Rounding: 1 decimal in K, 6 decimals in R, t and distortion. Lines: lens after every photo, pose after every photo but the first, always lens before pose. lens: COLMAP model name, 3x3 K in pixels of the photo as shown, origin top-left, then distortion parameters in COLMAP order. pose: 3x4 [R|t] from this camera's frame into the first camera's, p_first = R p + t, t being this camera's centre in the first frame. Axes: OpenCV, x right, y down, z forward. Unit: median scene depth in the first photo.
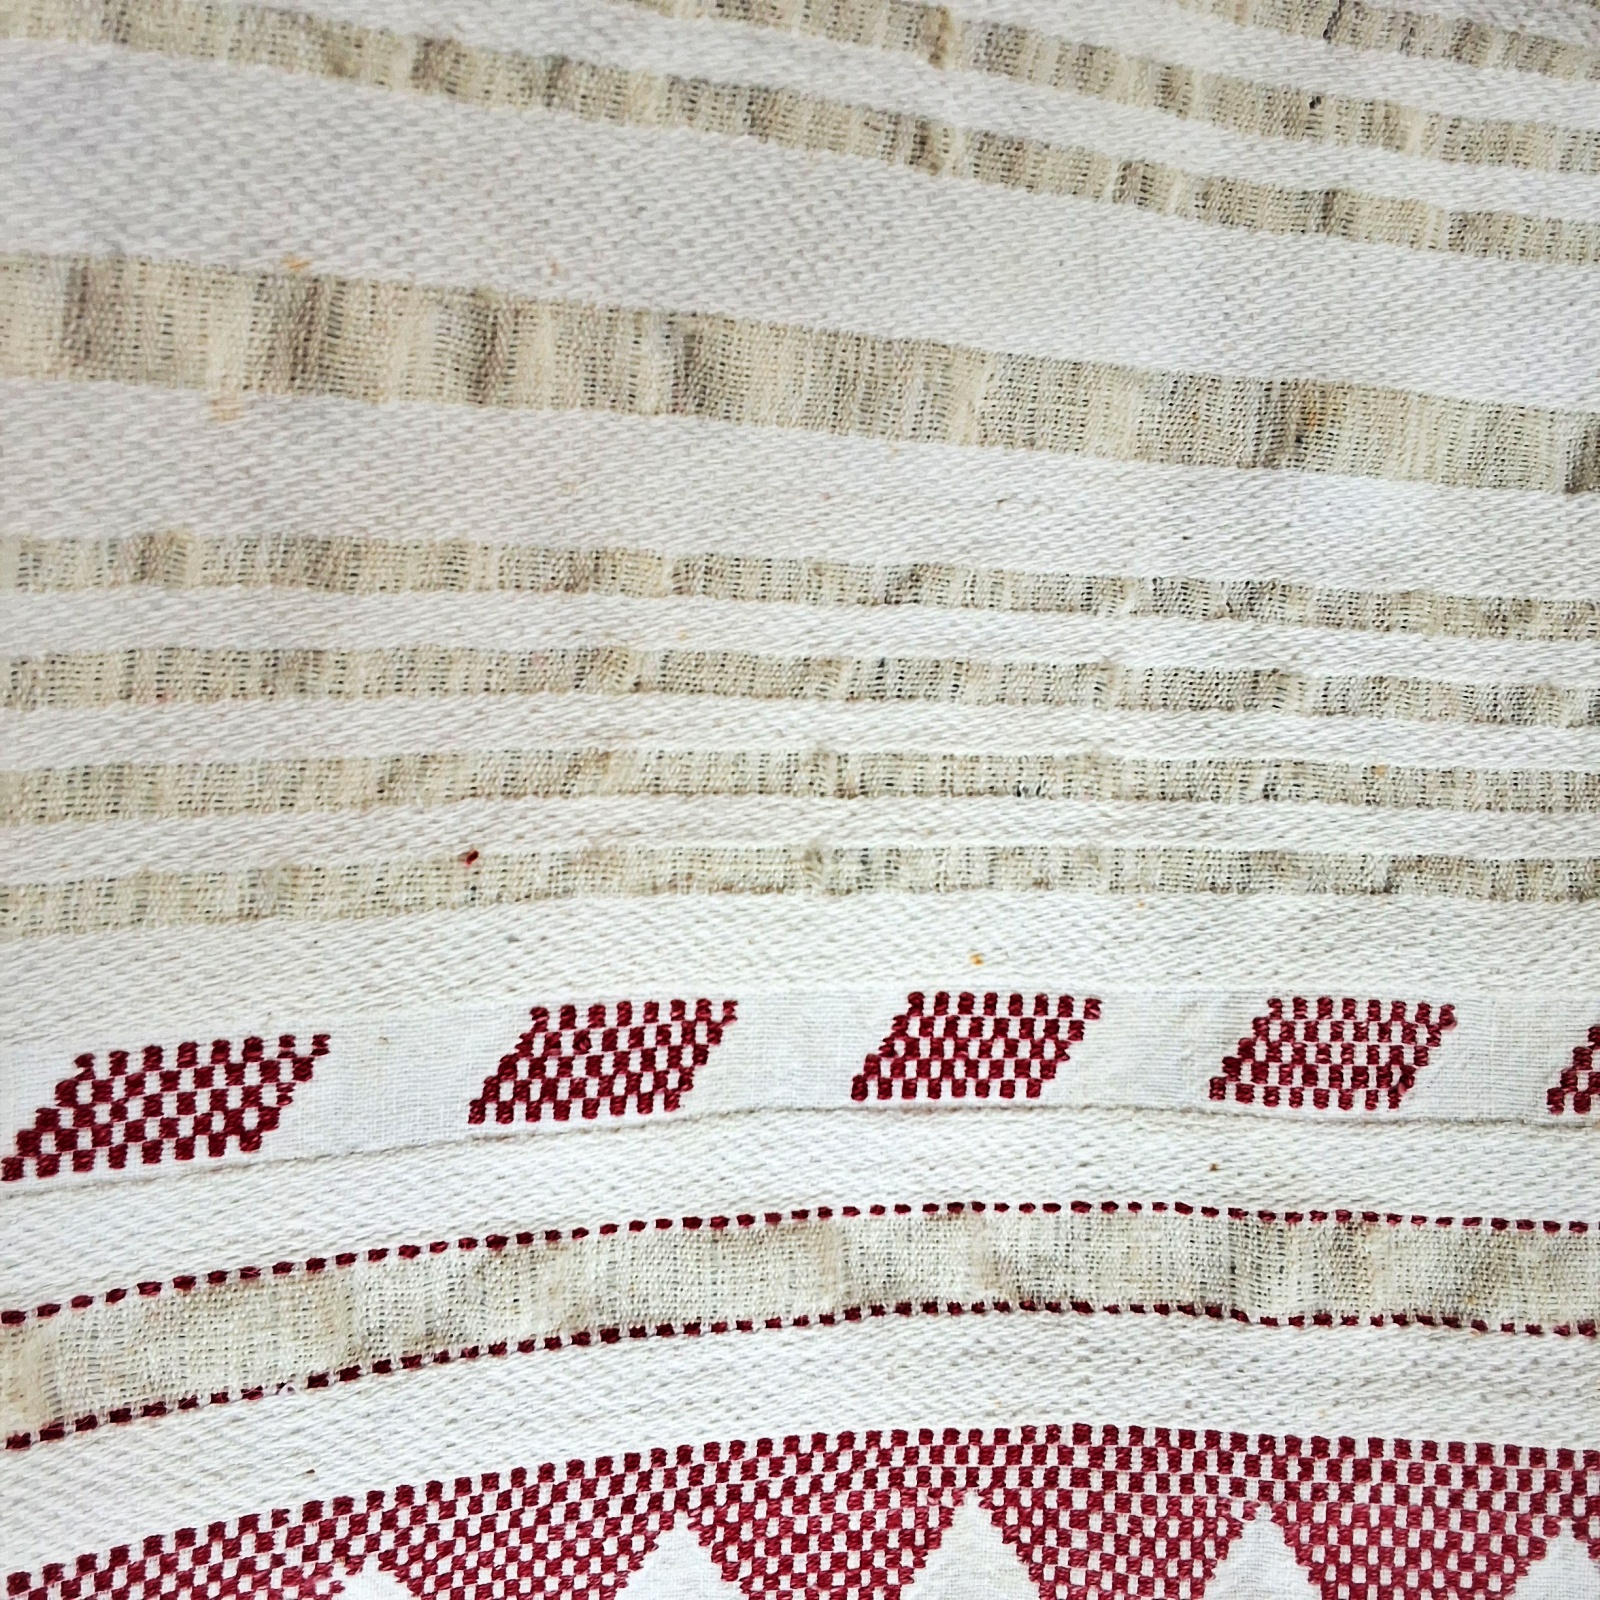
lens RADIAL K [[1588.4, 0, 803.9], [0, 1588.4, 771.4], [0, 0, 1]] dist [0.141074, -0.213535]
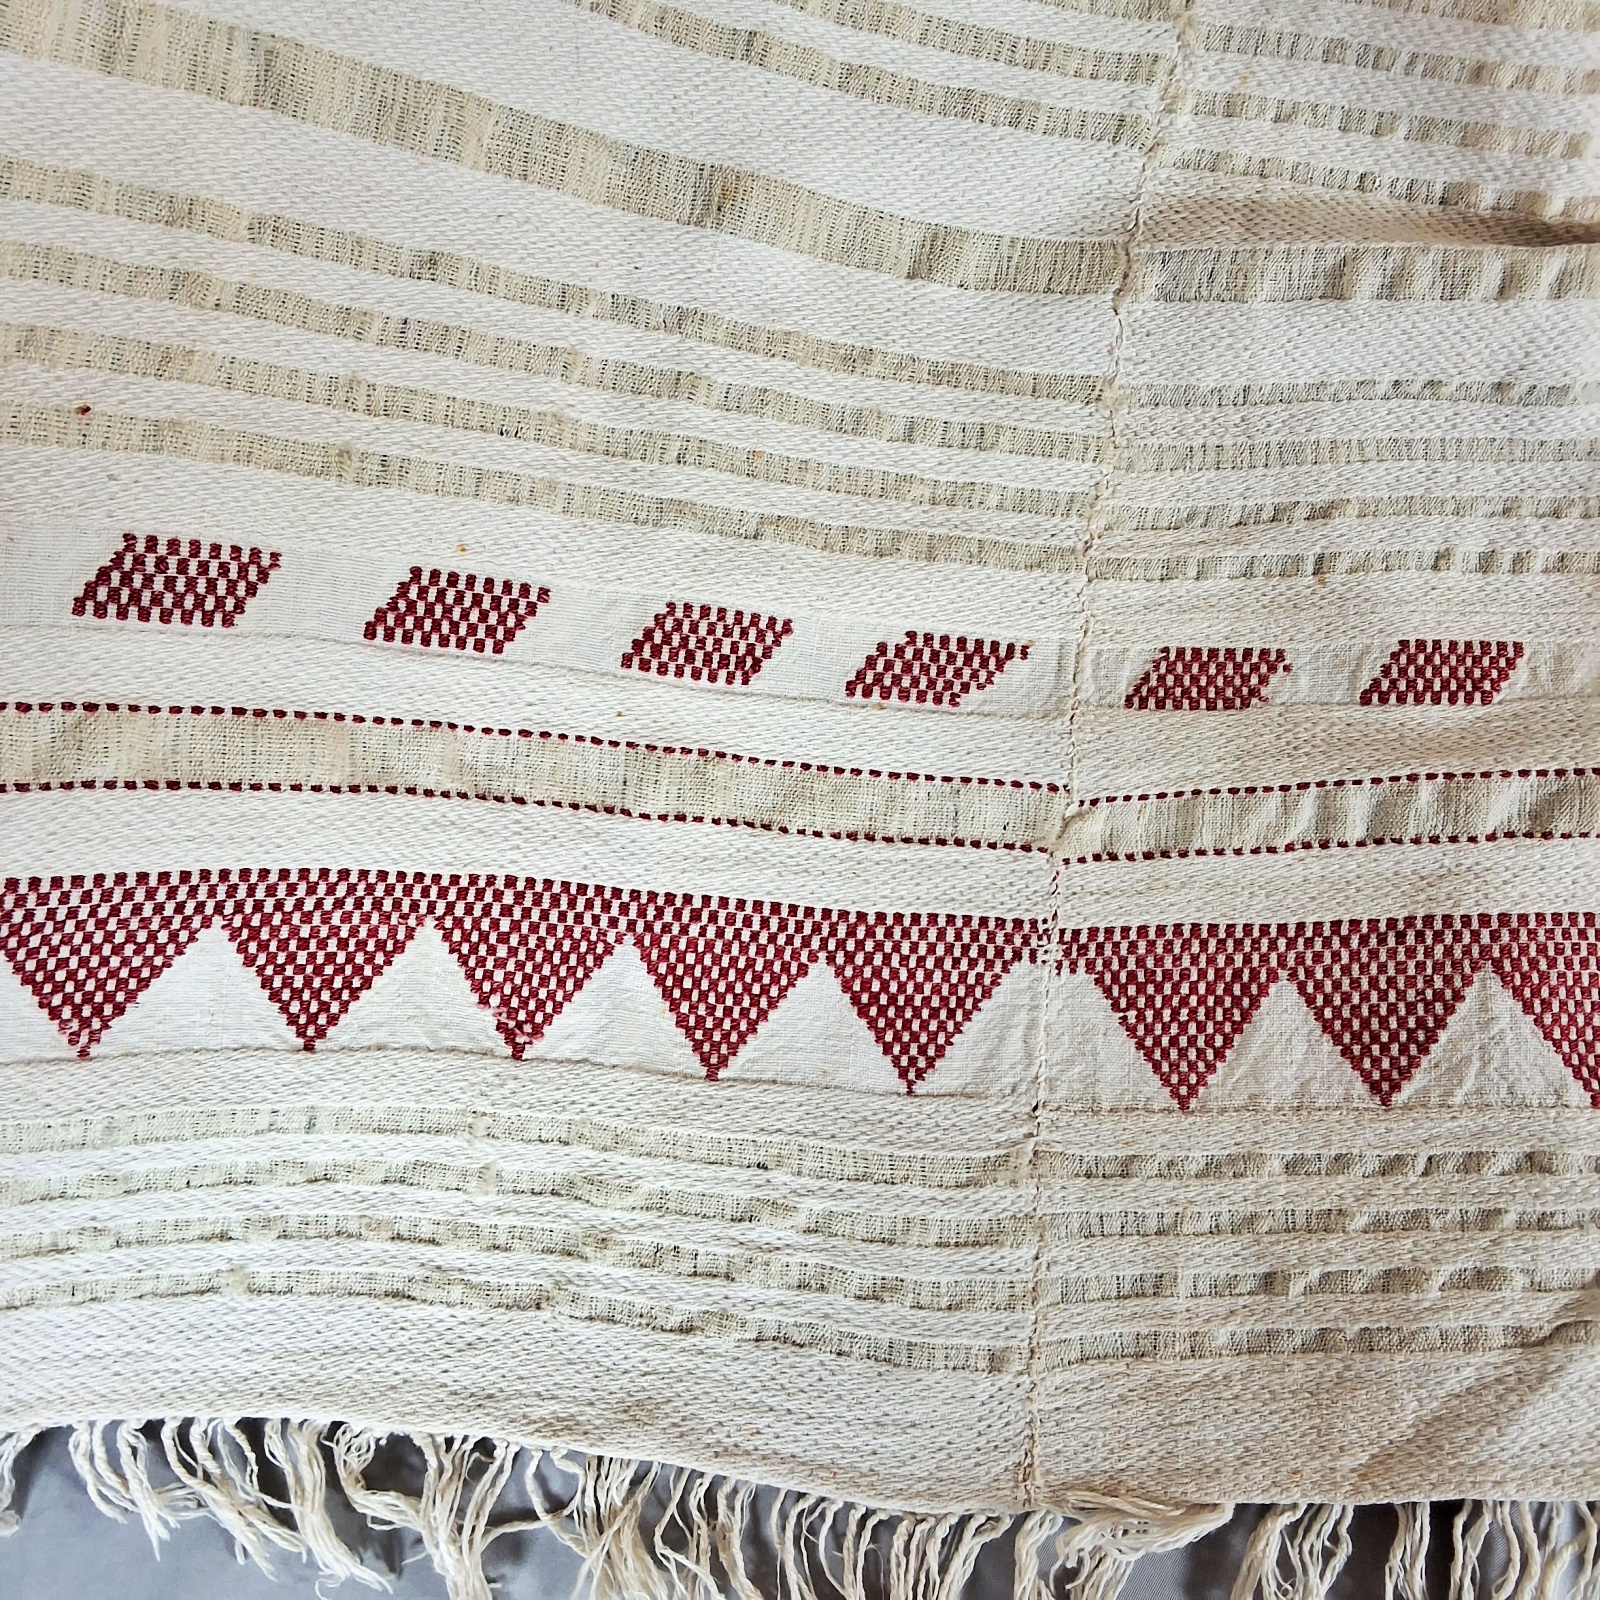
lens RADIAL K [[1719.3, 0, 776.7], [0, 1719.3, 799.4], [0, 0, 1]] dist [0.126960, -0.140206]
pose [[0.981343, 0.077045, 0.176152, 0.127829], [-0.088585, 0.994343, 0.058607, 0.223005], [-0.170640, -0.073118, 0.982617, -0.570029]]
